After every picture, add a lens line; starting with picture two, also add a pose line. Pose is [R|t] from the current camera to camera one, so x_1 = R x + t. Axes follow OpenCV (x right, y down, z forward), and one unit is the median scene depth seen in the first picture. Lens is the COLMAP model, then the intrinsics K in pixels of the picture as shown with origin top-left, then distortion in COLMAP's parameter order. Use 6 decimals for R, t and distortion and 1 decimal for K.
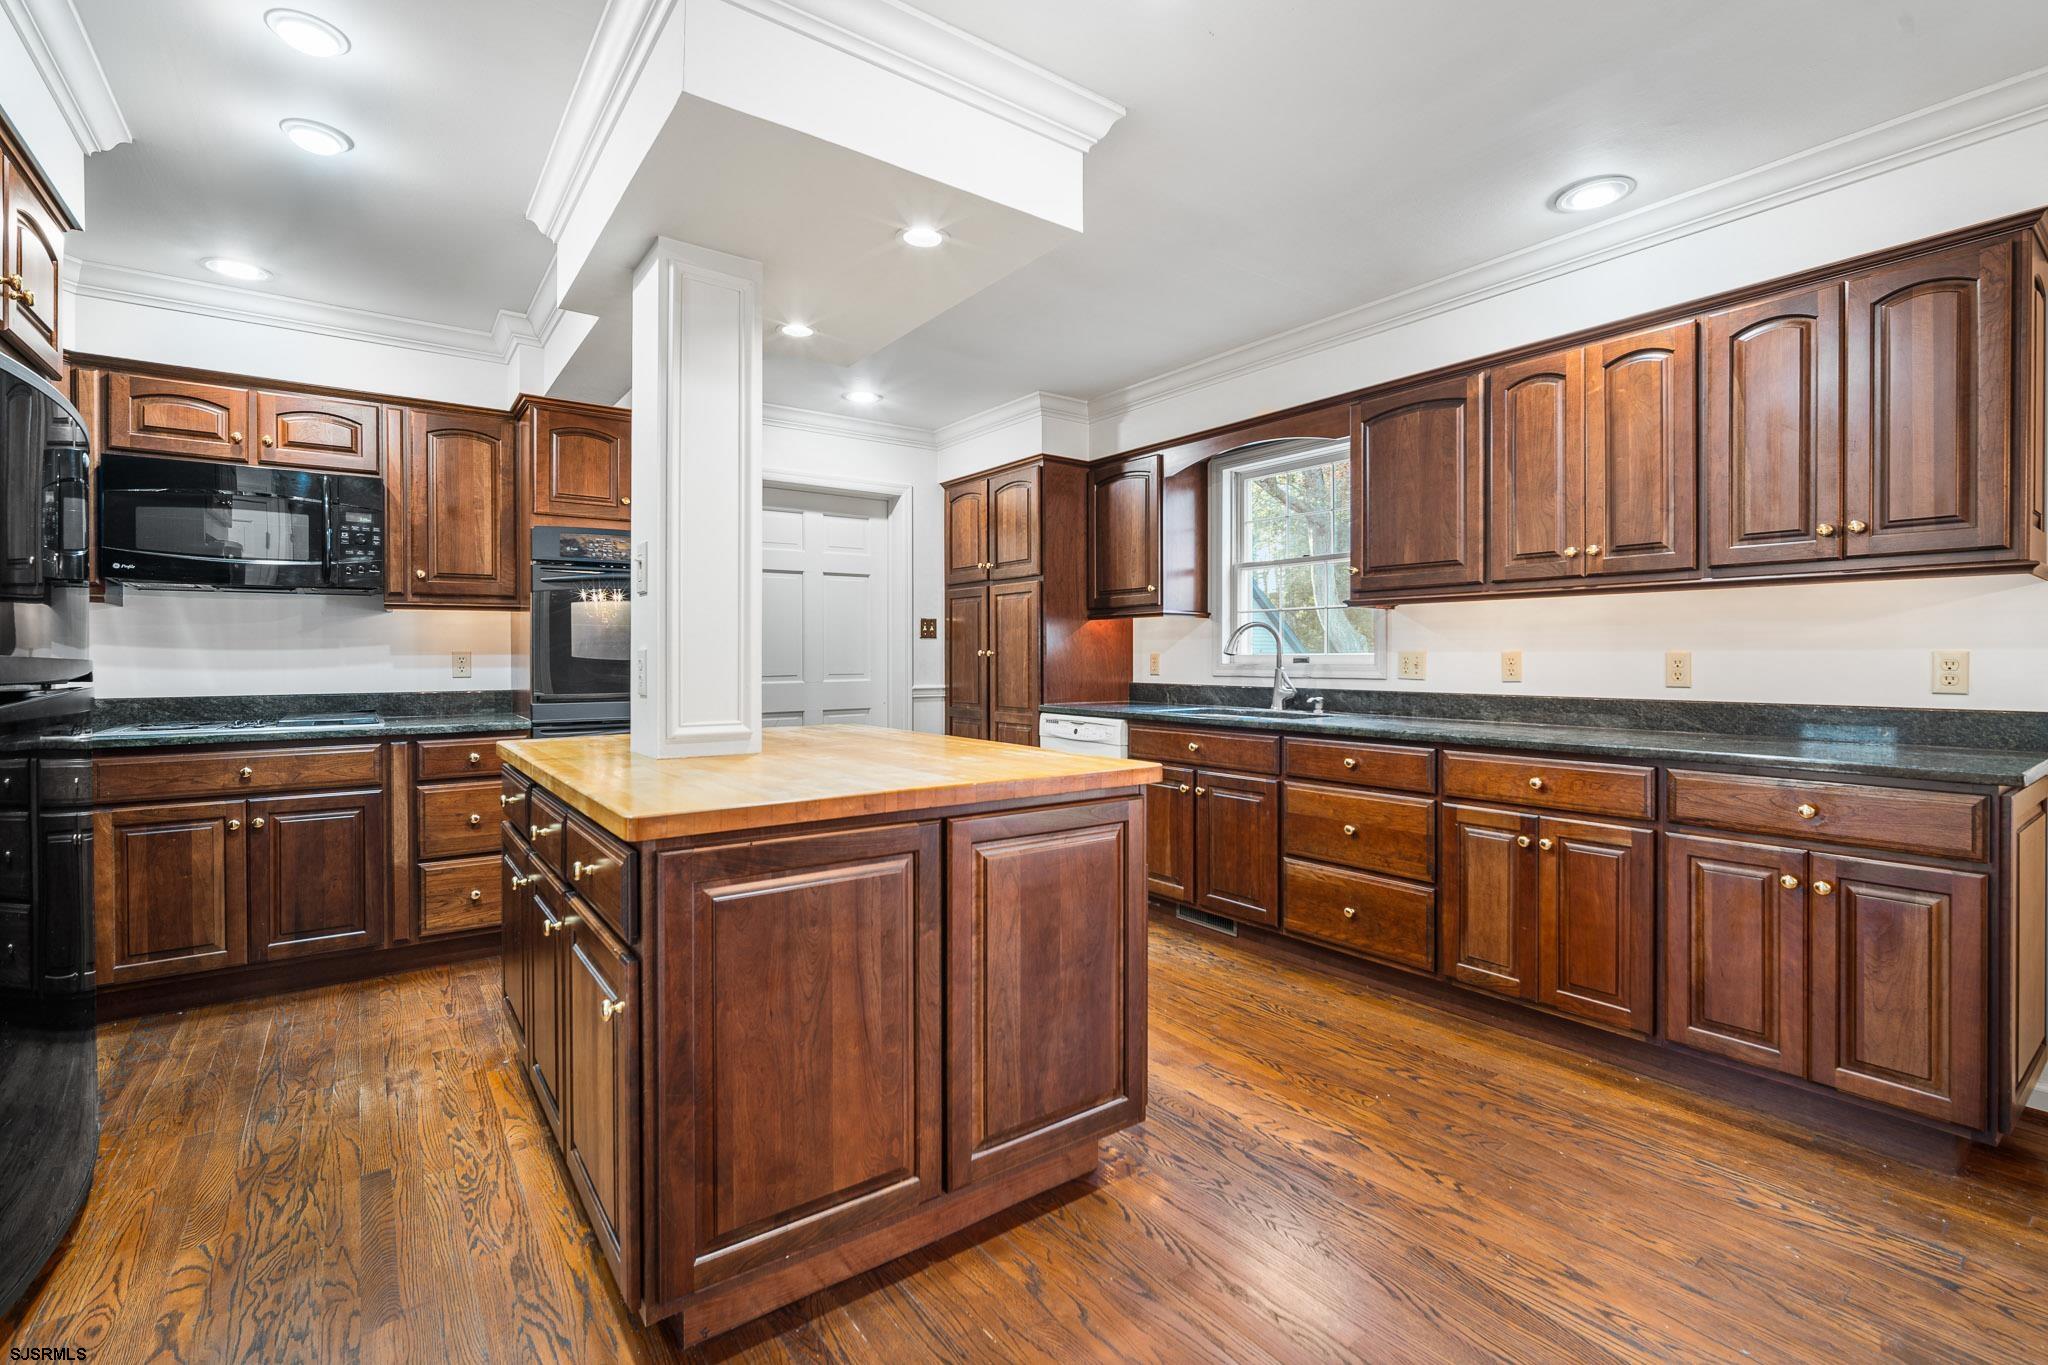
lens RADIAL K [[911.0, 0, 1025.2], [0, 911.0, 658.4], [0, 0, 1]] dist [-0.002263, -0.000124]
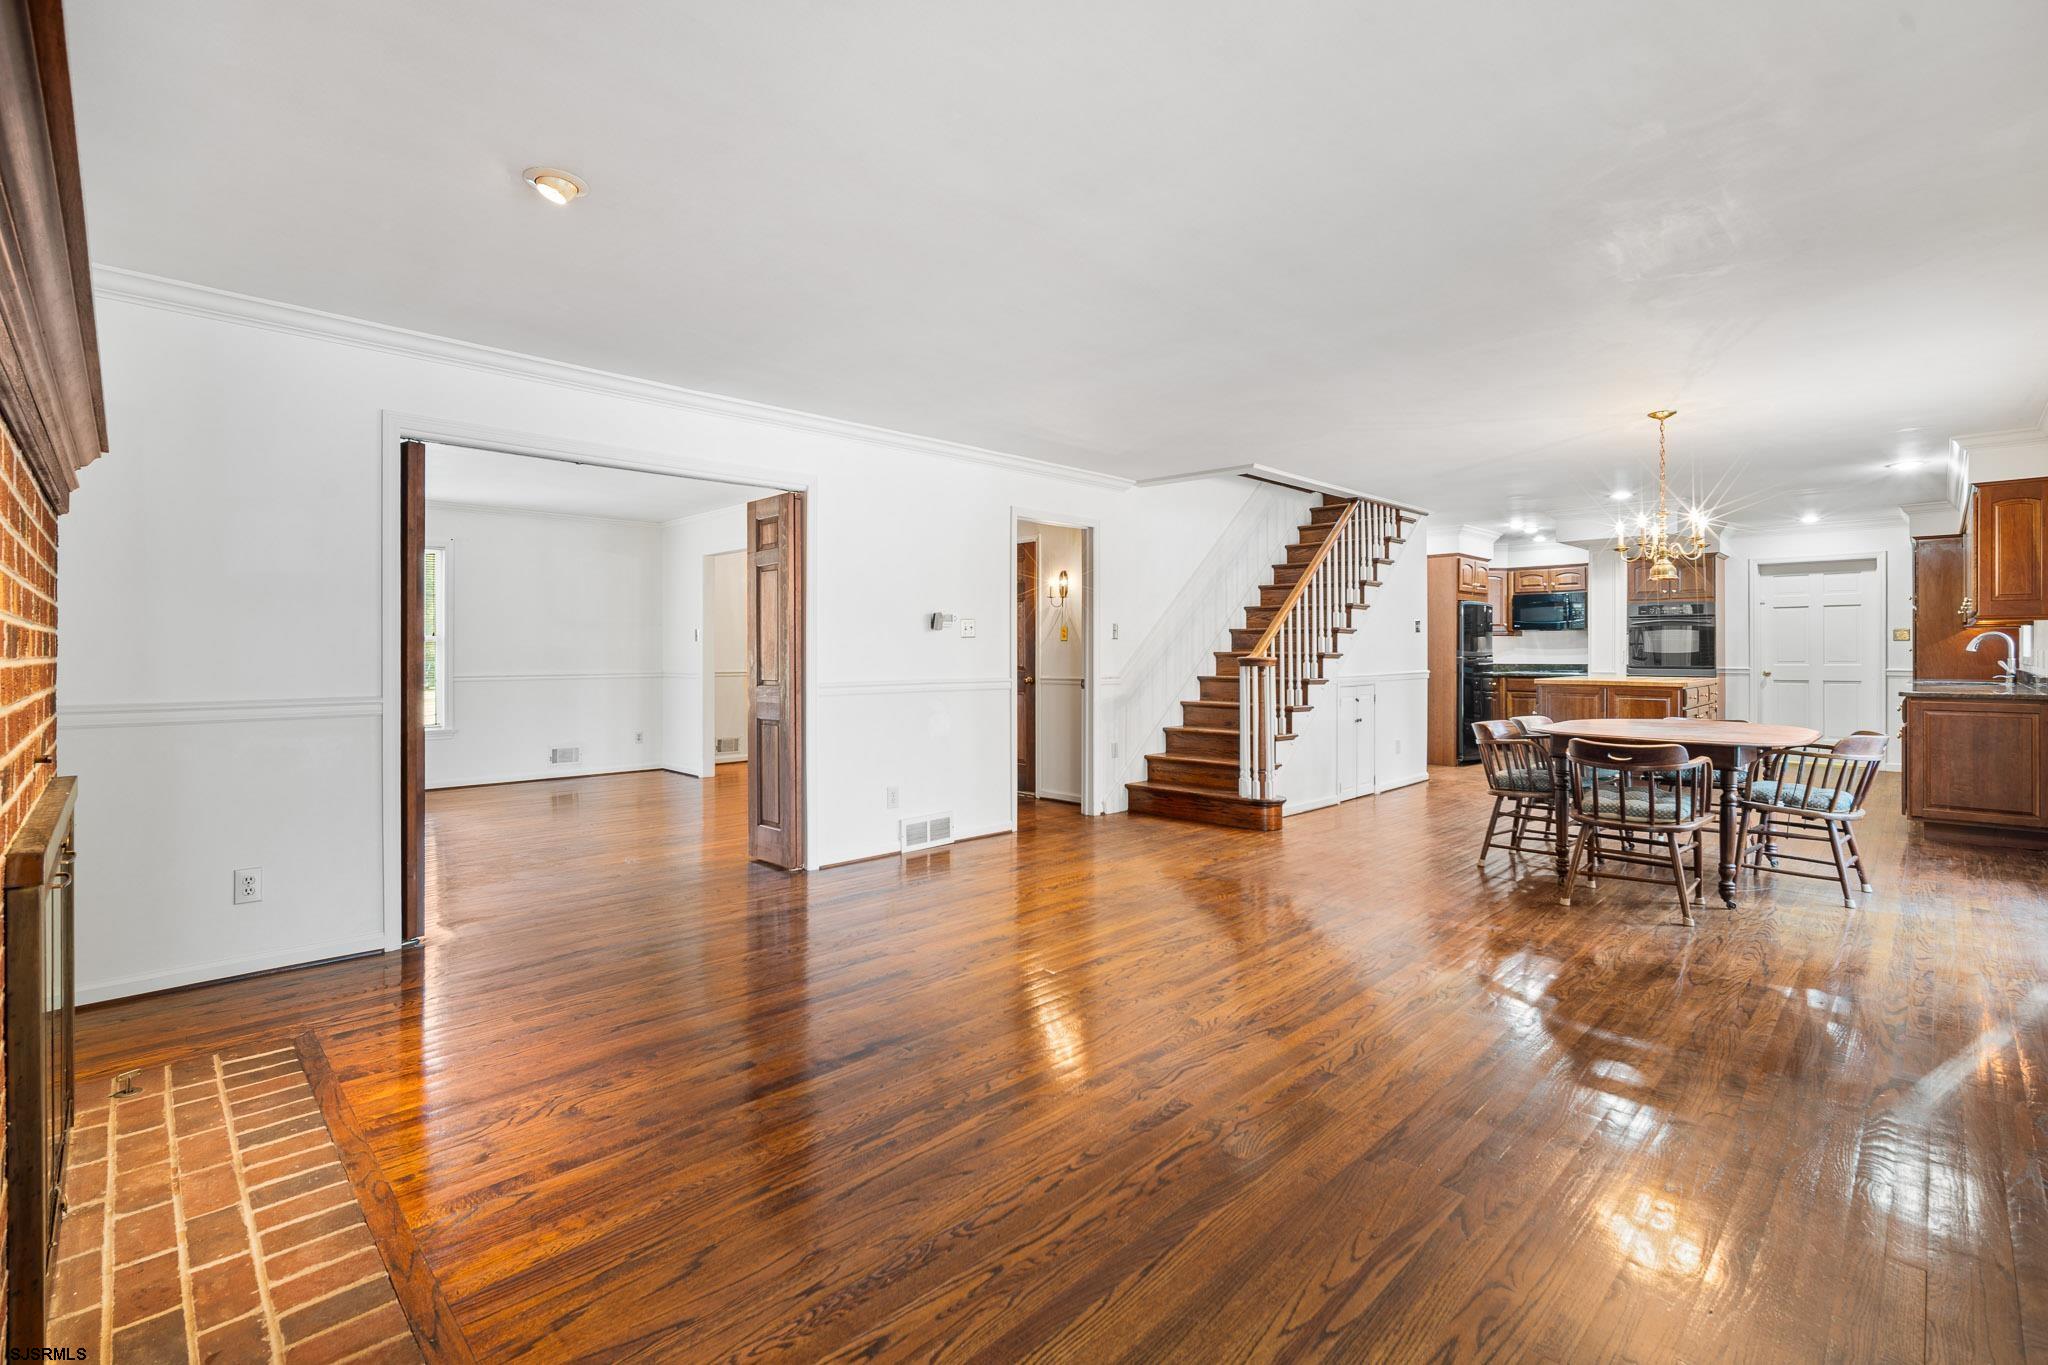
lens RADIAL K [[911.0, 0, 1025.2], [0, 911.0, 658.4], [0, 0, 1]] dist [-0.002263, -0.000124]
pose [[0.146952, 0.008137, -0.989110, 1.915170], [-0.002244, 0.999966, 0.007893, 0.001566], [0.989141, 0.001060, 0.146966, -1.215242]]
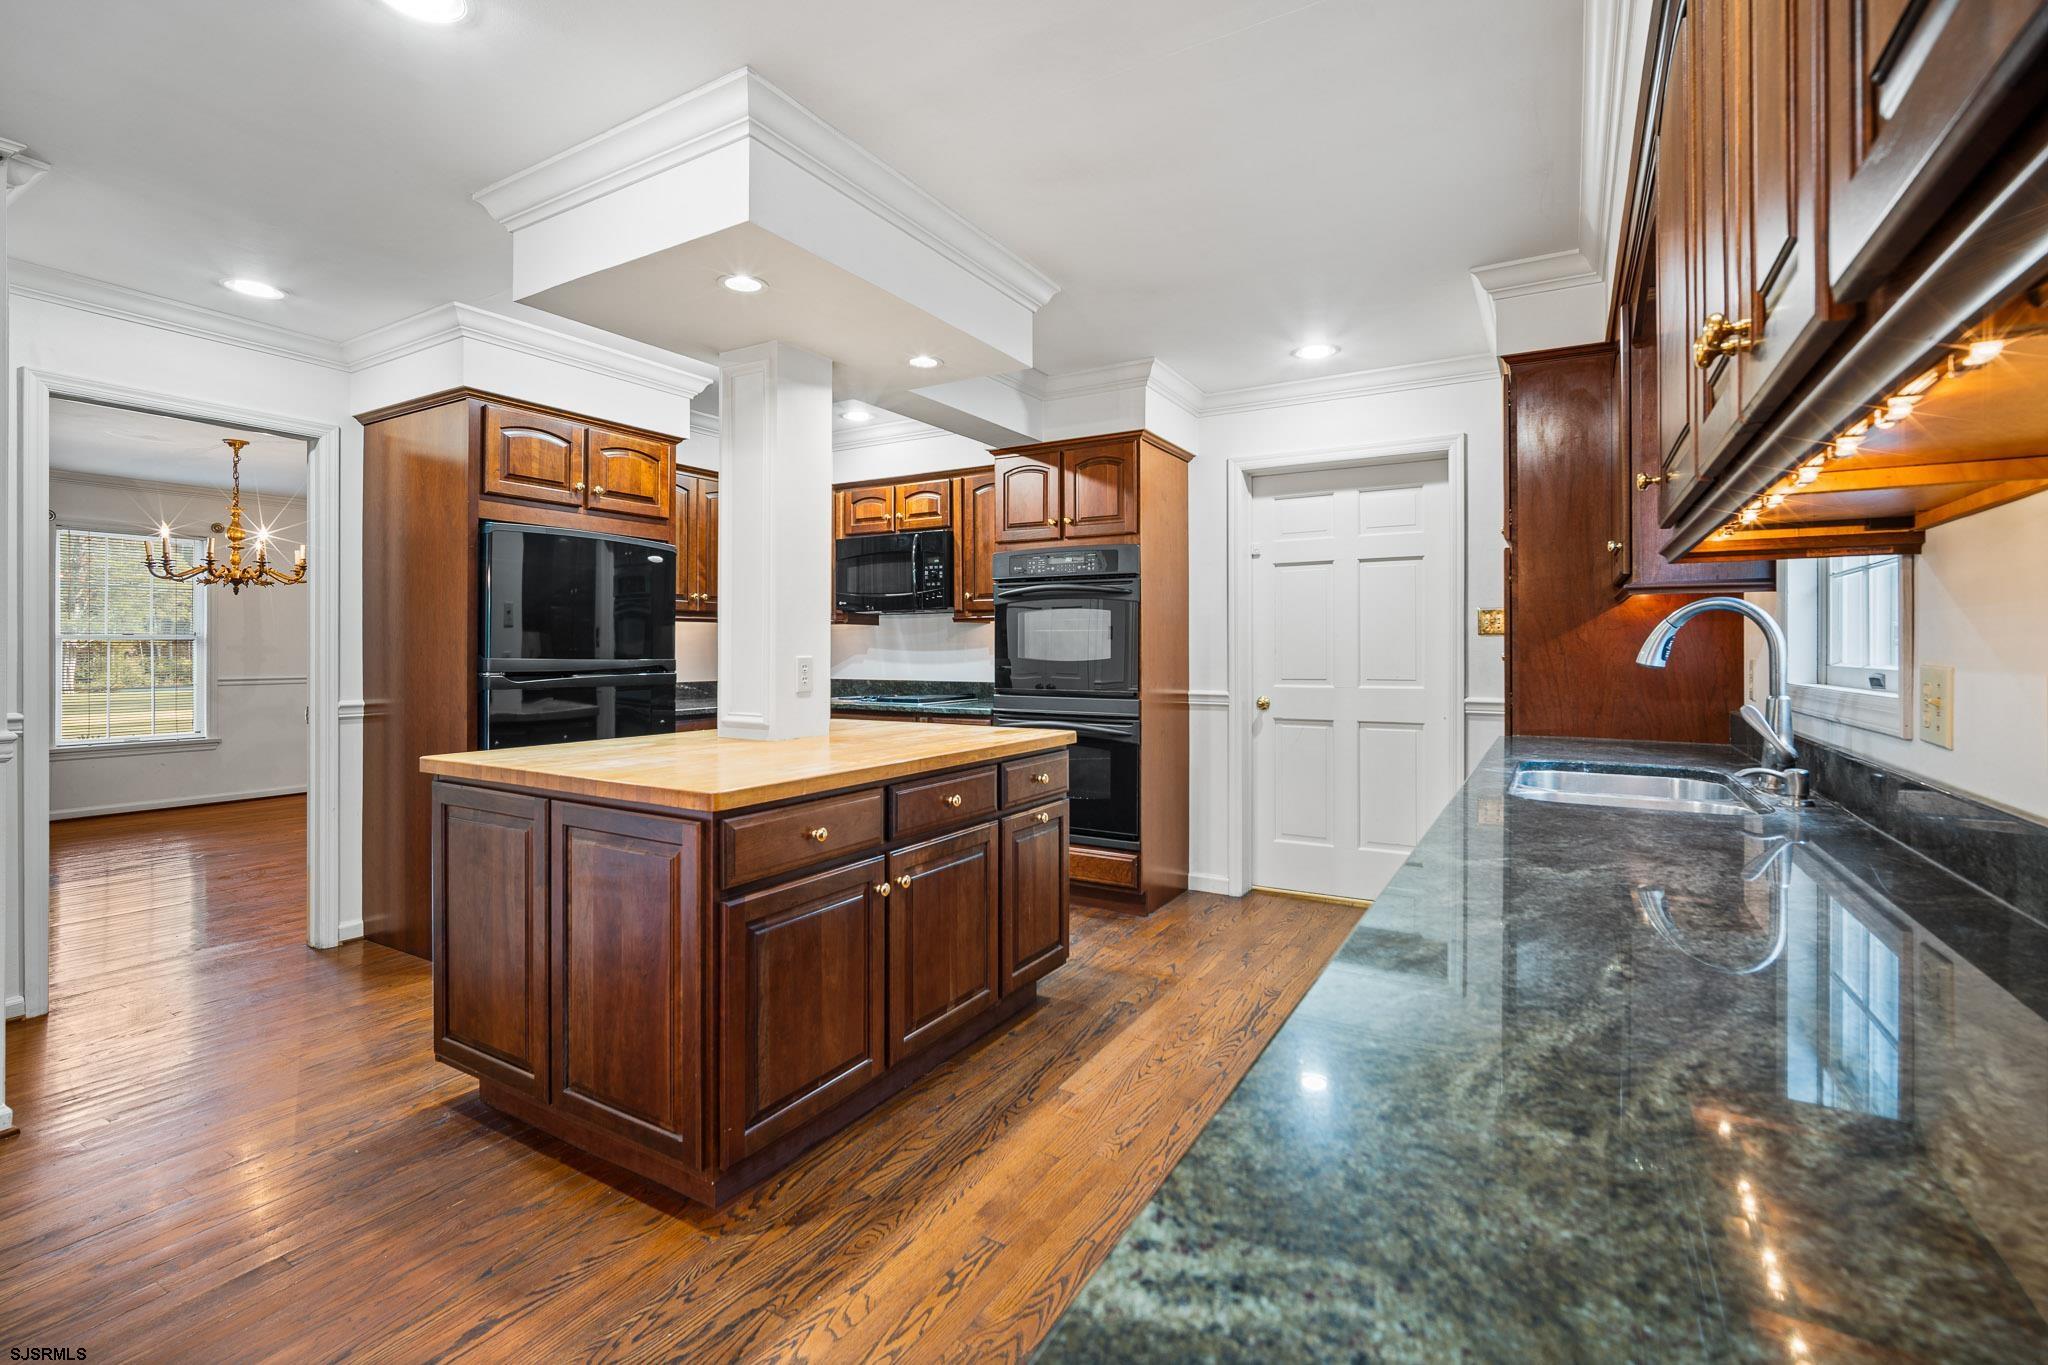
lens RADIAL K [[911.0, 0, 1025.2], [0, 911.0, 658.4], [0, 0, 1]] dist [-0.002263, -0.000124]
pose [[0.386805, 0.011963, -0.922084, 0.625790], [-0.003679, 0.999928, 0.011429, -0.014483], [0.922154, -0.001028, 0.386821, 0.544312]]
